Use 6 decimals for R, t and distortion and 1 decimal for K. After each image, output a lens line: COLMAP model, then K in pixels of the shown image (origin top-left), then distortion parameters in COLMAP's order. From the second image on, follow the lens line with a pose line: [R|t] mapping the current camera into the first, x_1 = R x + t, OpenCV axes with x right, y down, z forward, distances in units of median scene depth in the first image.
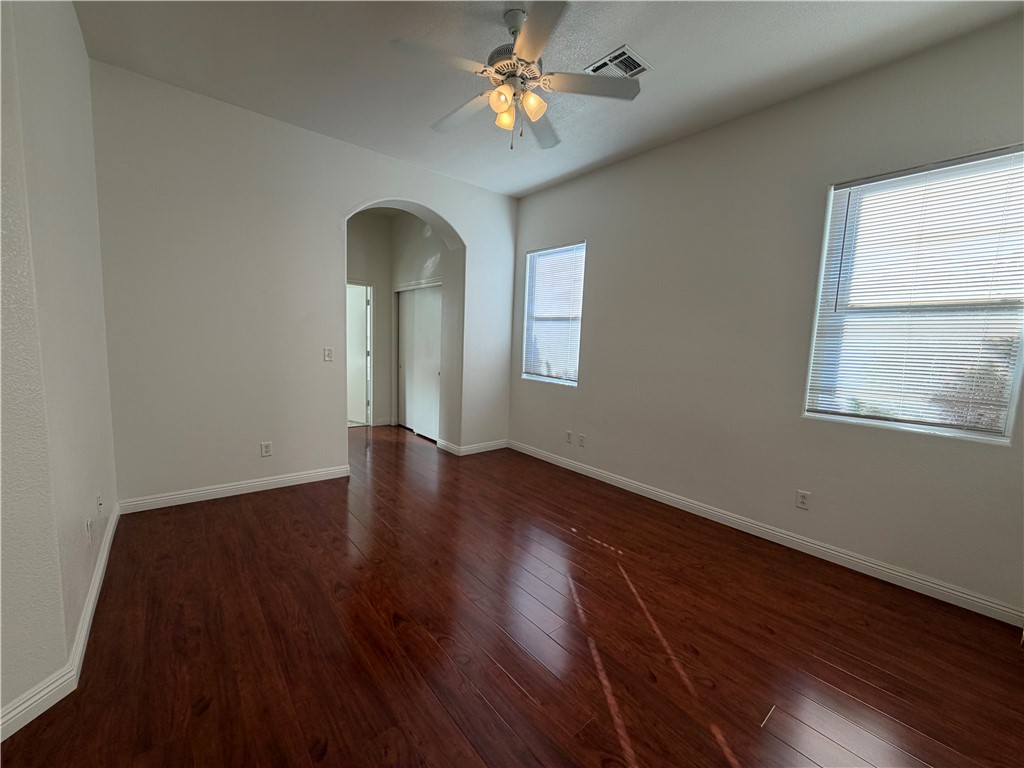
lens RADIAL K [[411.7, 0, 511.6], [0, 411.7, 384.6], [0, 0, 1]] dist [0.000374, 0.000020]
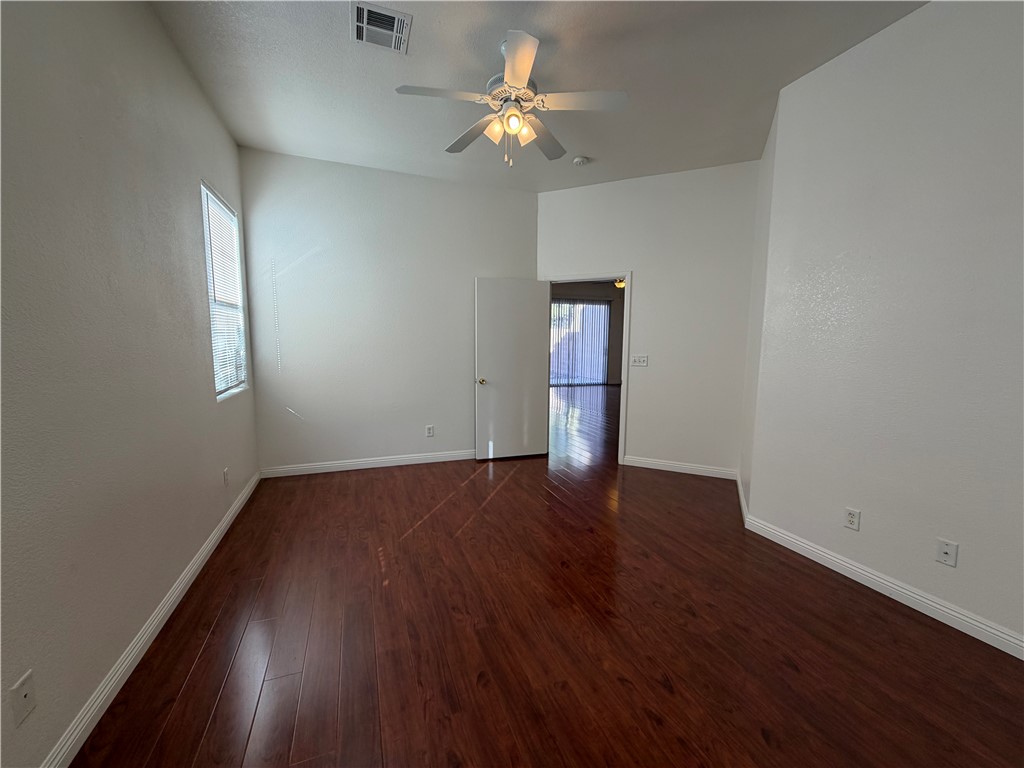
lens RADIAL K [[411.7, 0, 505.7], [0, 411.7, 383.2], [0, 0, 1]] dist [0.000374, 0.000020]
pose [[-0.939282, -0.084078, 0.332688, -0.434838], [-0.010426, 0.976063, 0.217237, -0.277617], [-0.342989, 0.200578, -0.917675, 2.348581]]
